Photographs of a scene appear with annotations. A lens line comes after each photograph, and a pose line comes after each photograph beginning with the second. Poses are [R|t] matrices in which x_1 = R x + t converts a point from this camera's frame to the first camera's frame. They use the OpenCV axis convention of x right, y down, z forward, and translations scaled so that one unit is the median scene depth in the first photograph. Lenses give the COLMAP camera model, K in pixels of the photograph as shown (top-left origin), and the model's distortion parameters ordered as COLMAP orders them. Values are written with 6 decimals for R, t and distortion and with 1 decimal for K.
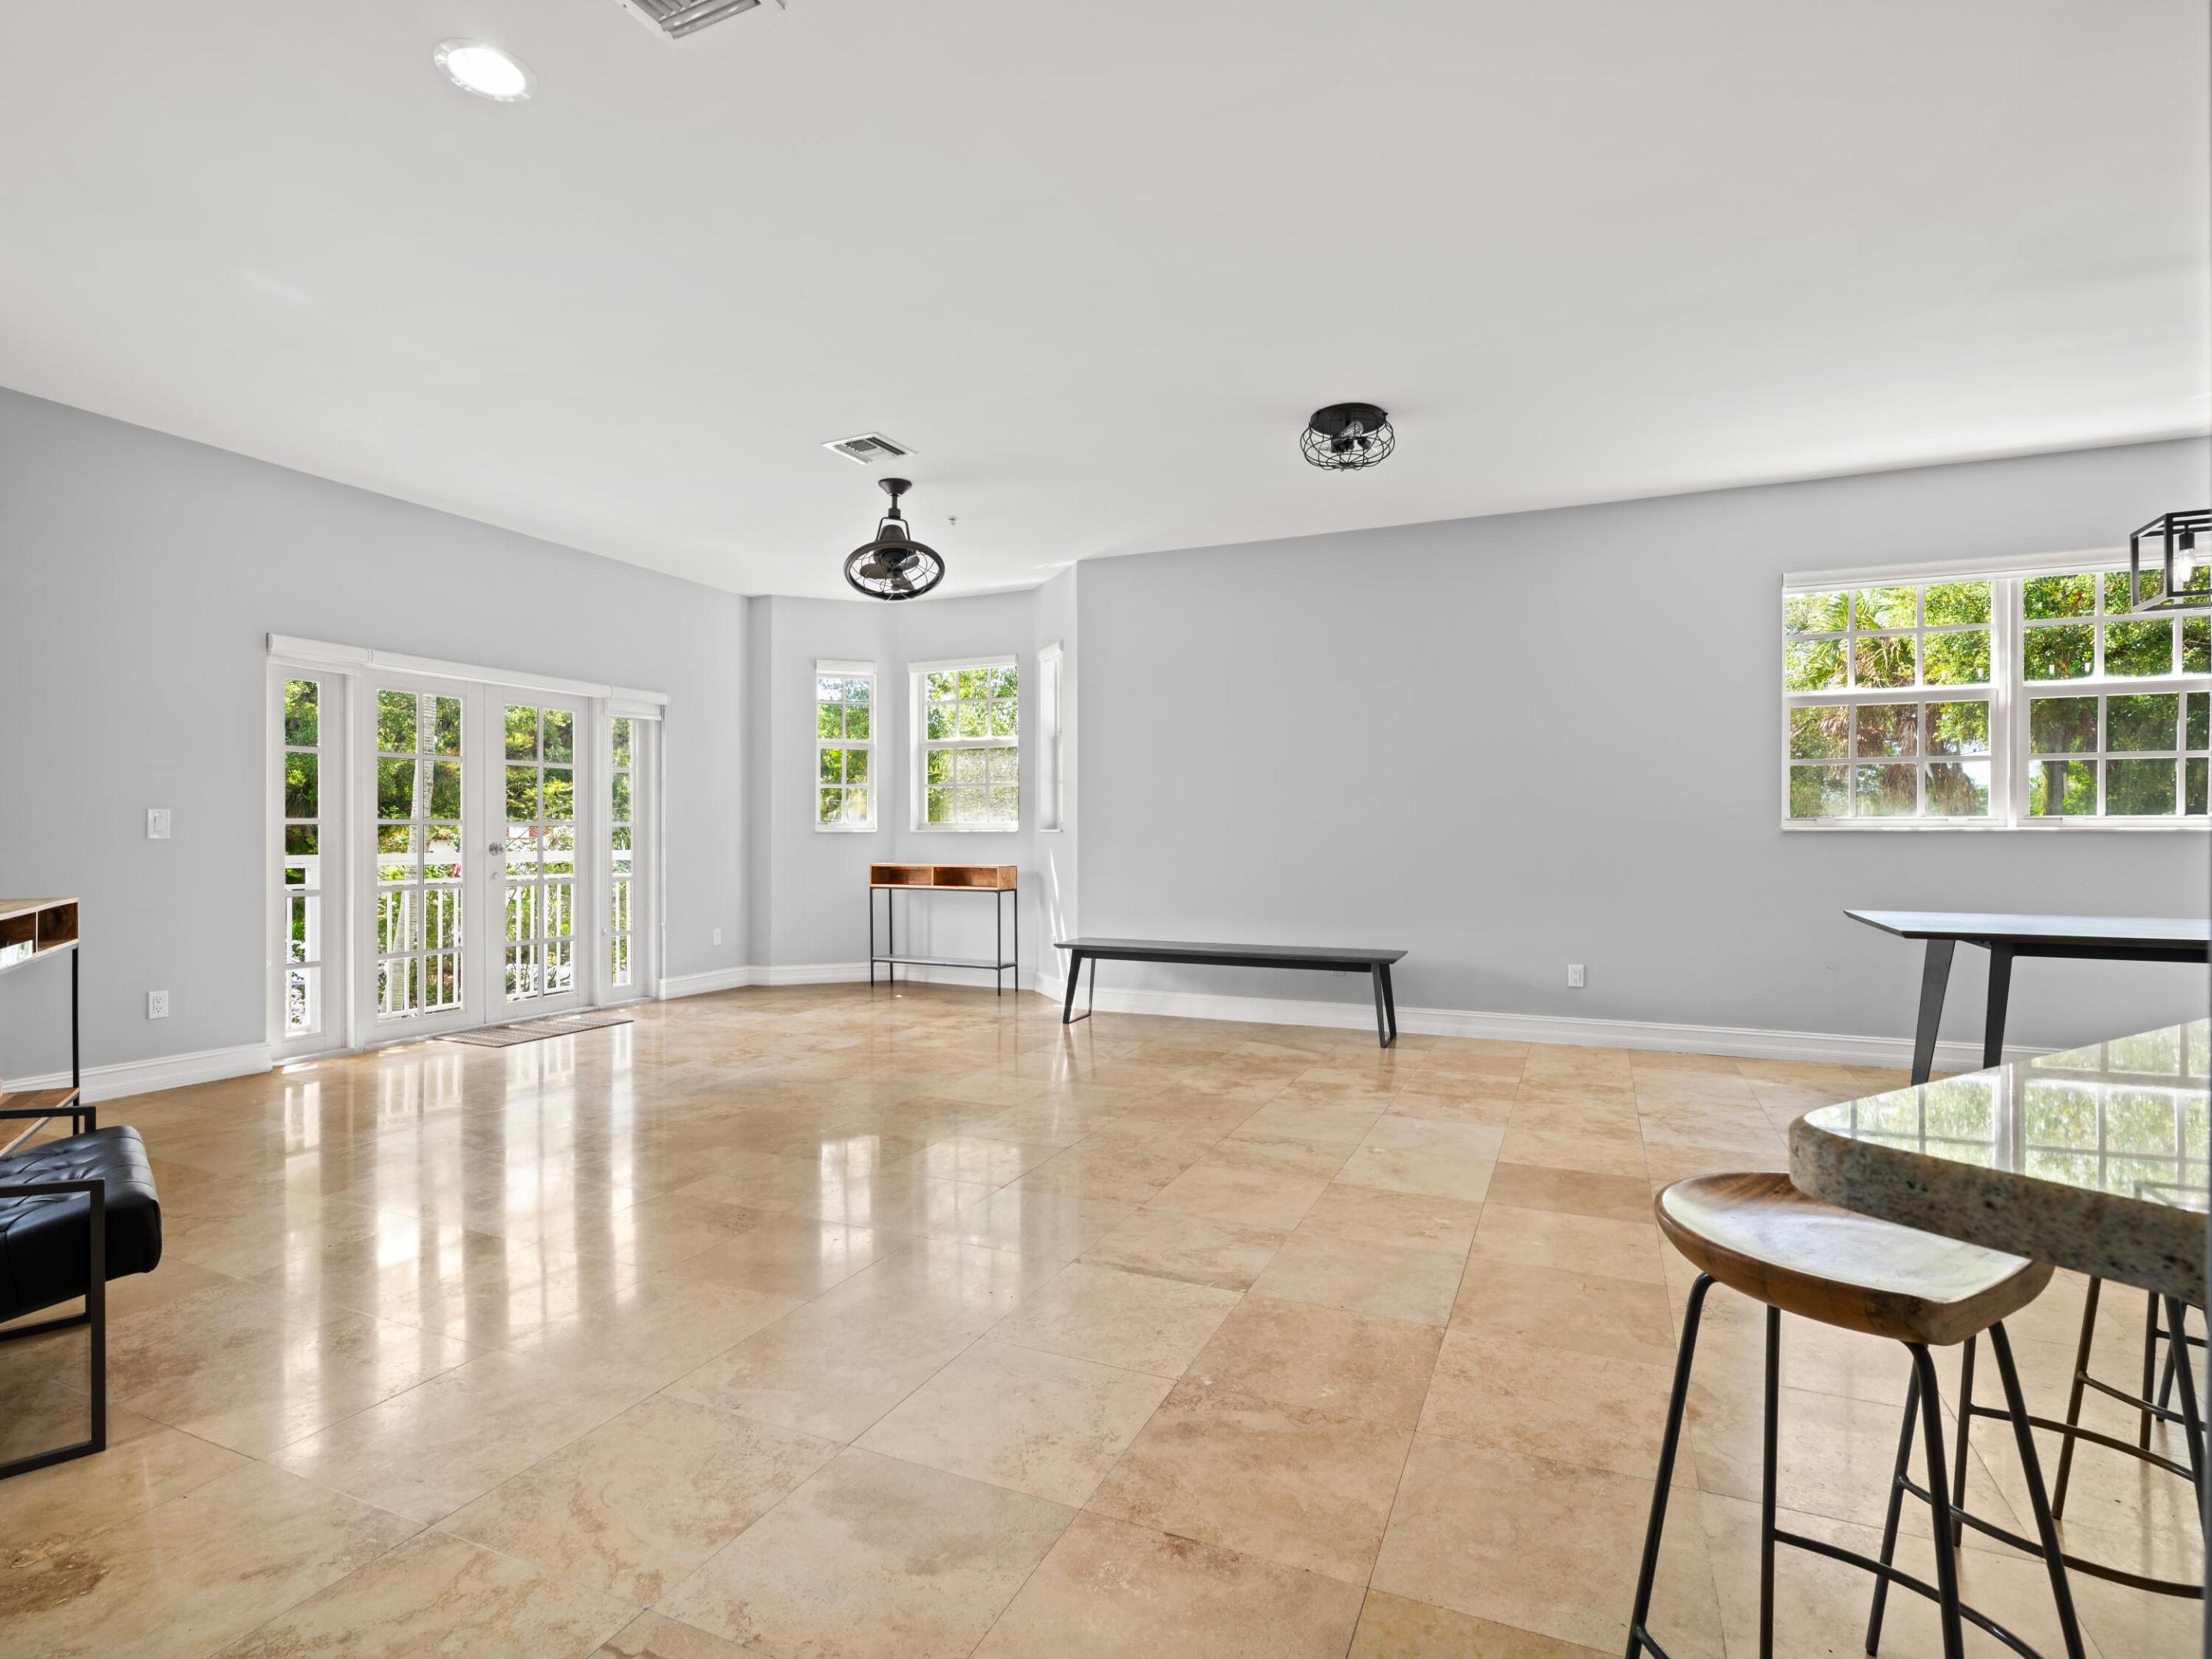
lens RADIAL K [[1104.4, 0, 1106.0], [0, 1104.4, 829.5], [0, 0, 1]] dist [-0.001306, -0.000051]
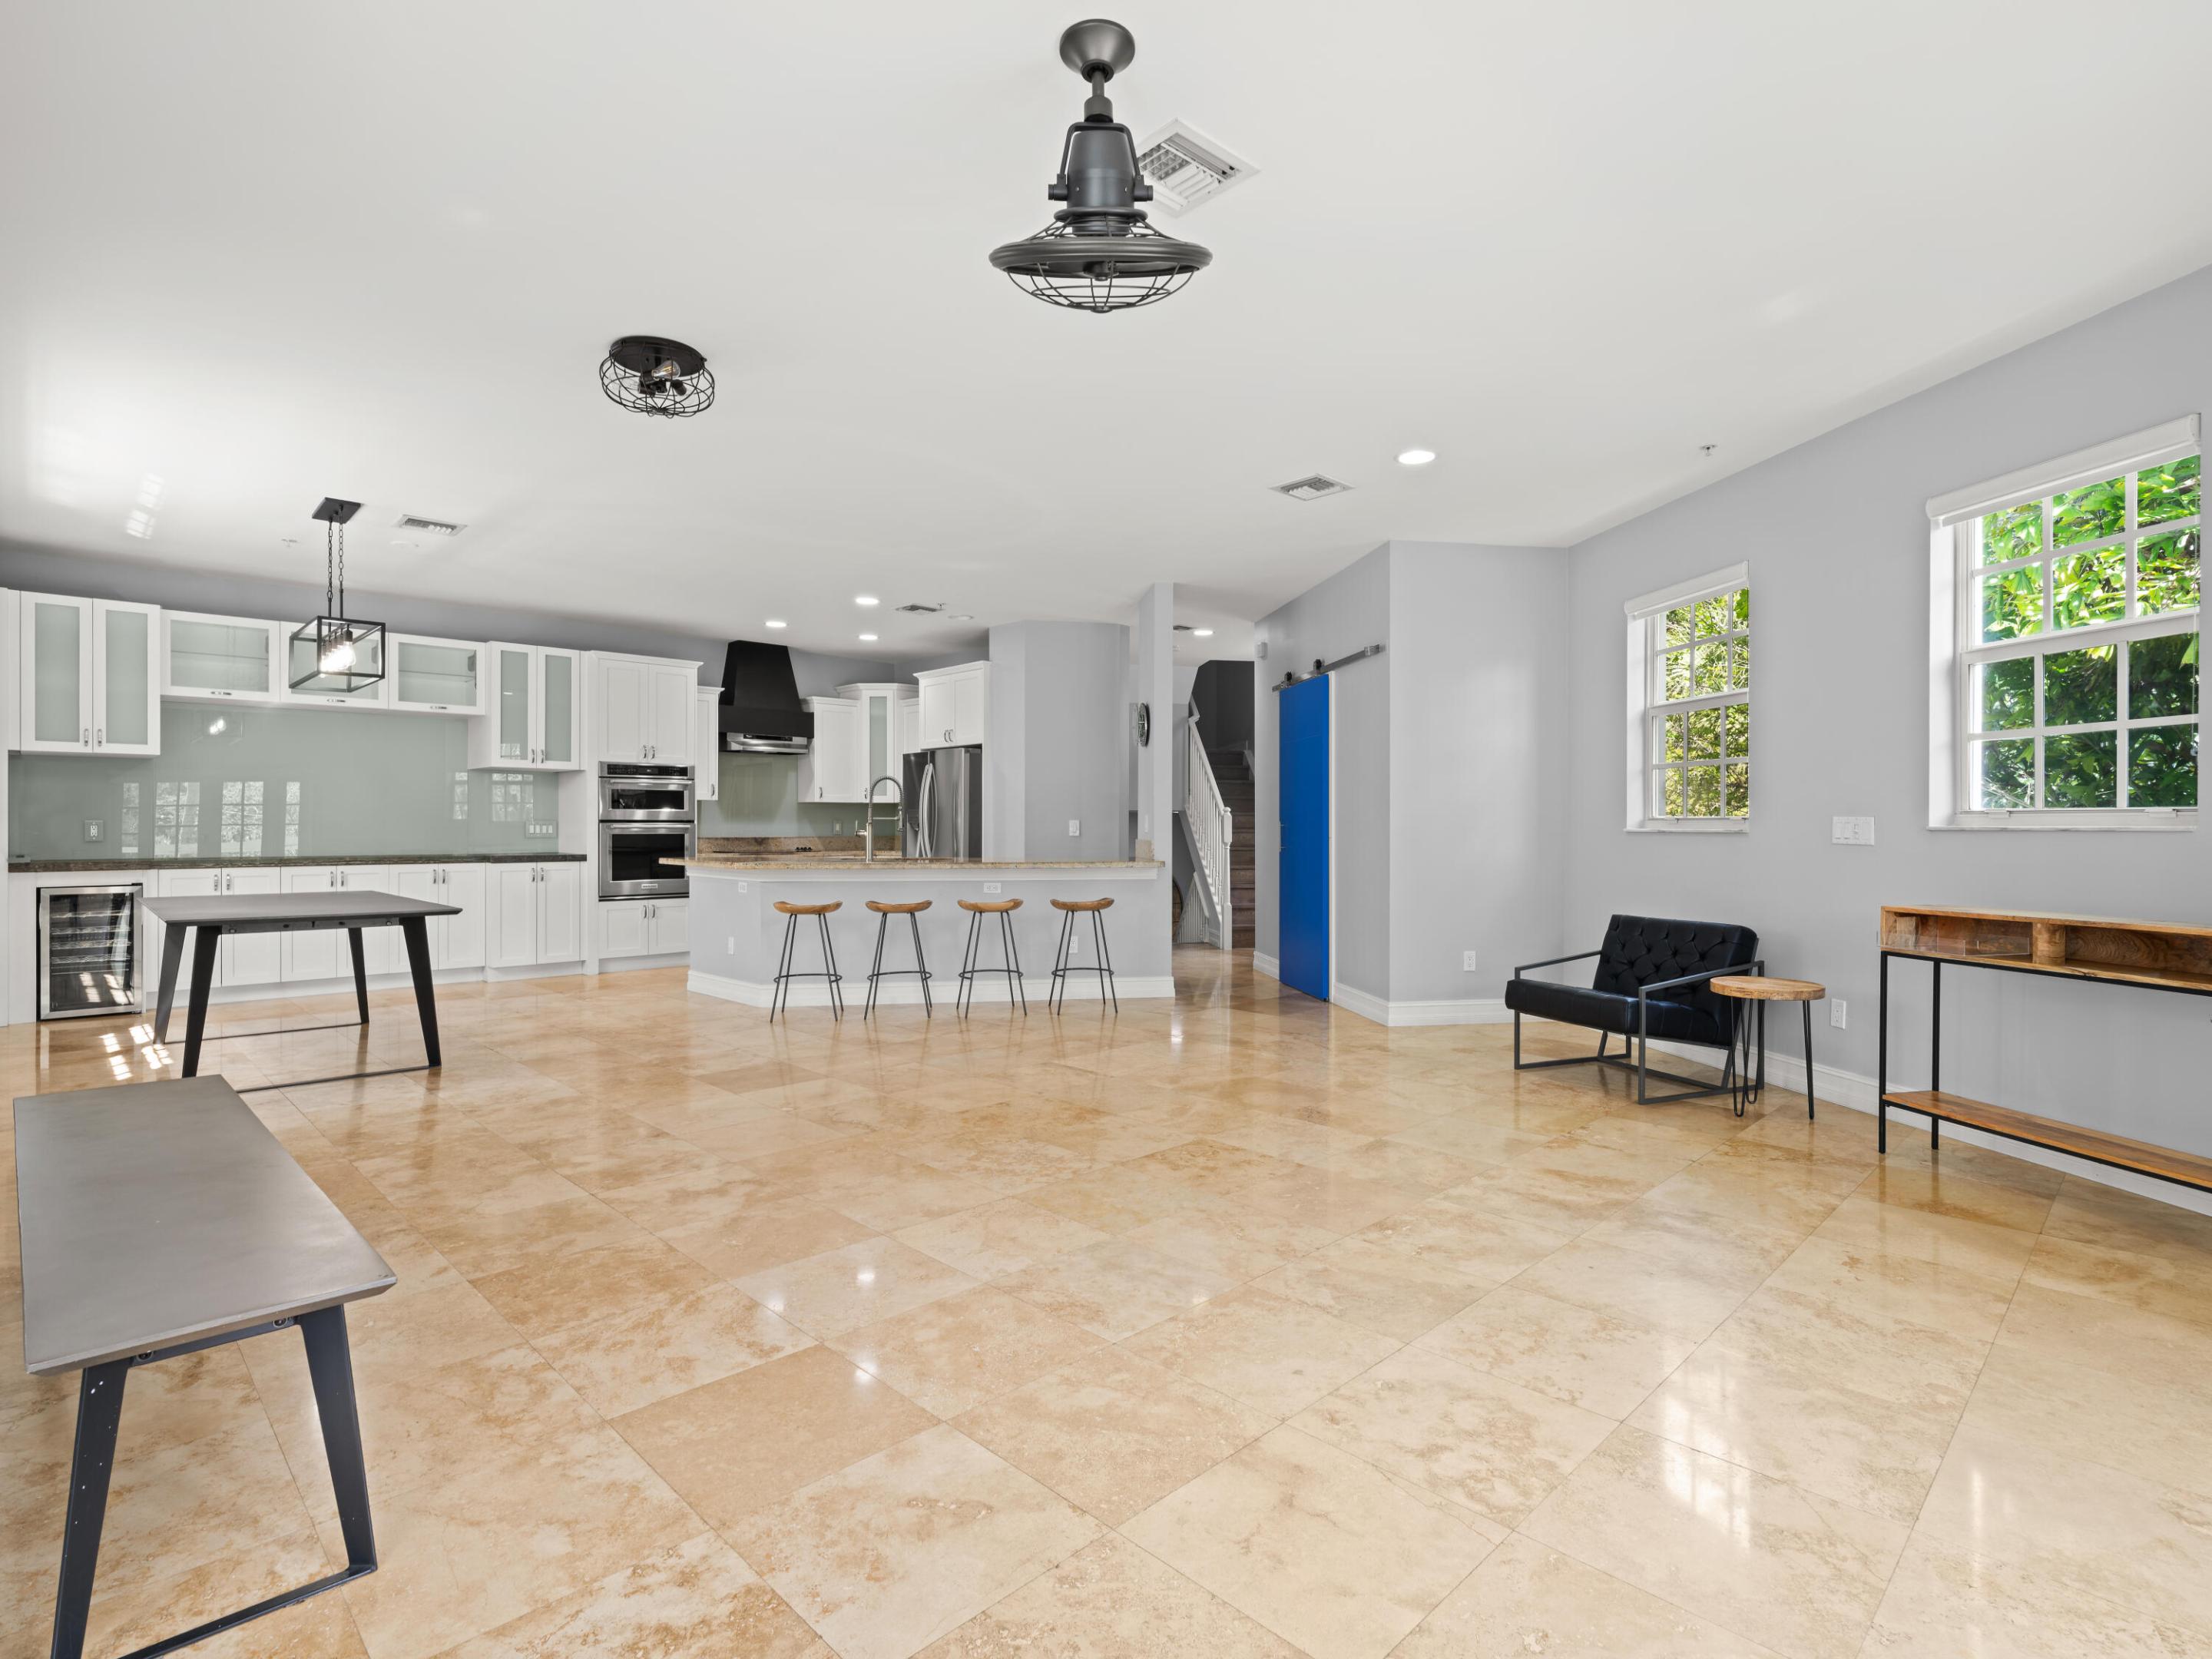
lens RADIAL K [[1093.9, 0, 1106.0], [0, 1093.9, 829.5], [0, 0, 1]] dist [0.023185, -0.000019]
pose [[-0.928183, -0.003773, 0.372104, -0.439940], [-0.004266, 0.999991, -0.000502, -0.005189], [-0.372098, -0.002053, -0.928191, 1.729526]]
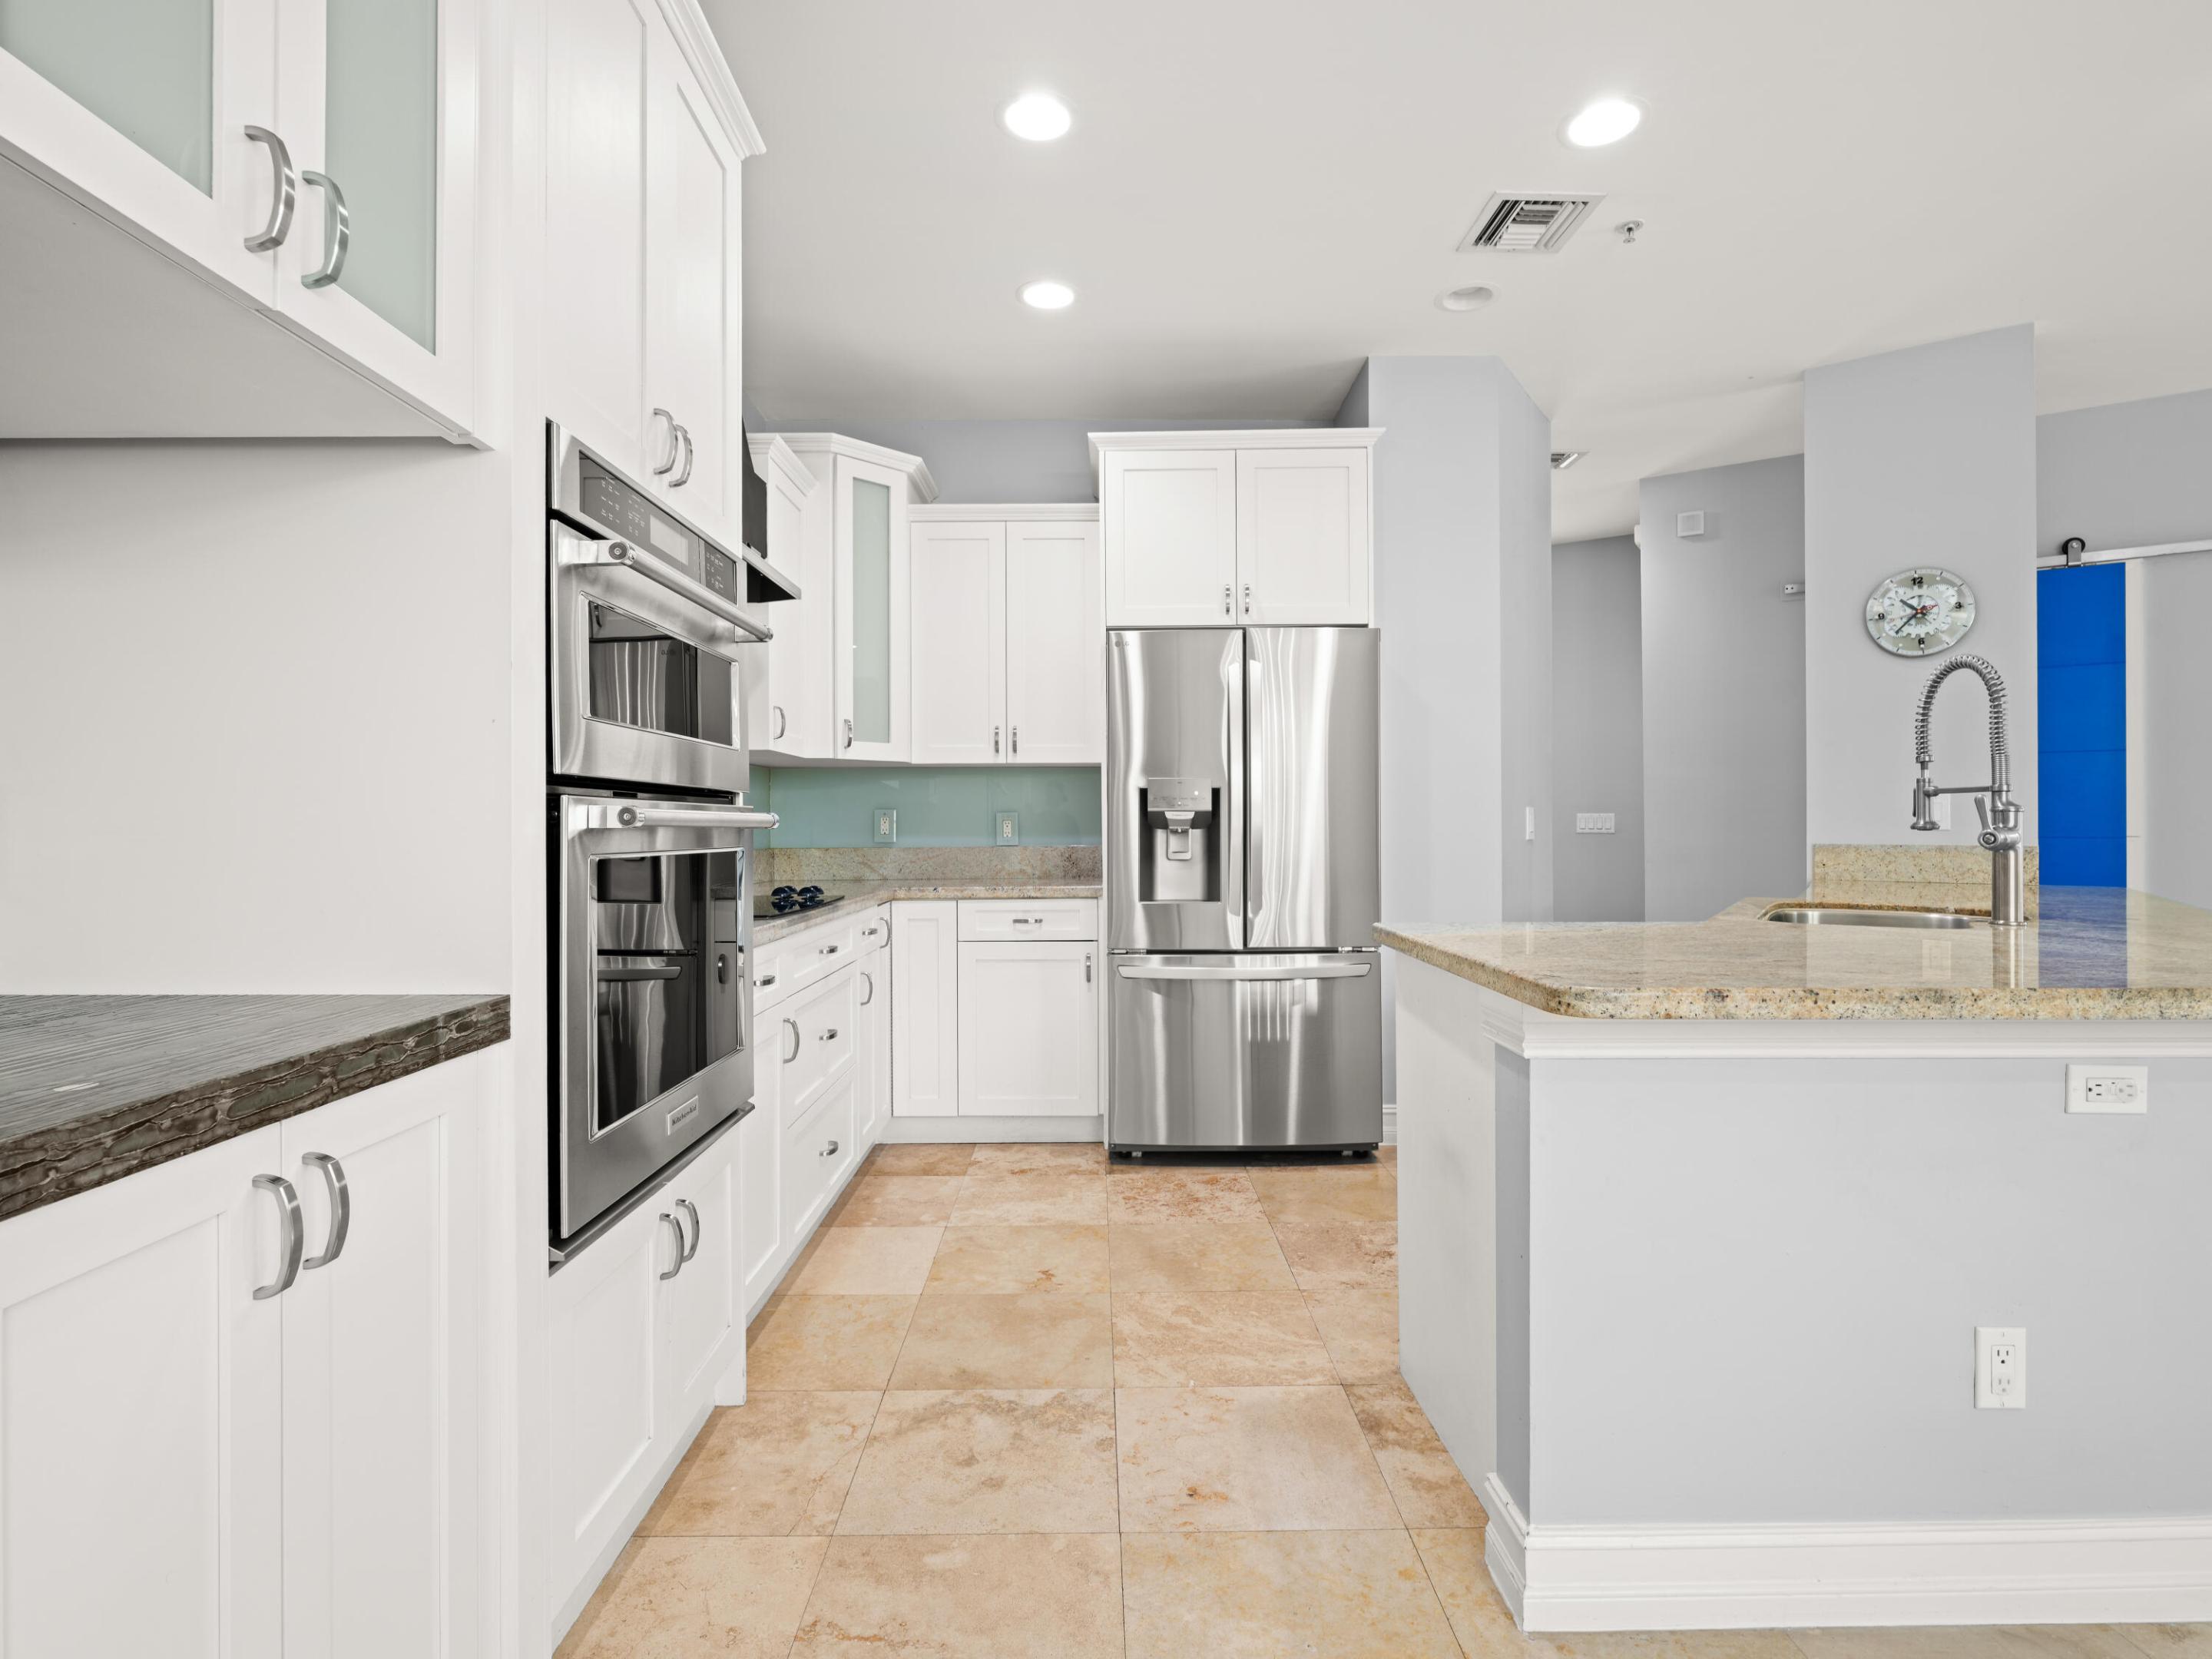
lens RADIAL K [[1111.3, 0, 1106.0], [0, 1111.3, 829.5], [0, 0, 1]] dist [-0.000510, -0.000091]
pose [[-0.911728, 0.002839, -0.410785, 1.131089], [0.004262, 0.999988, -0.002547, -0.002331], [0.410773, -0.004073, -0.911728, 0.599927]]
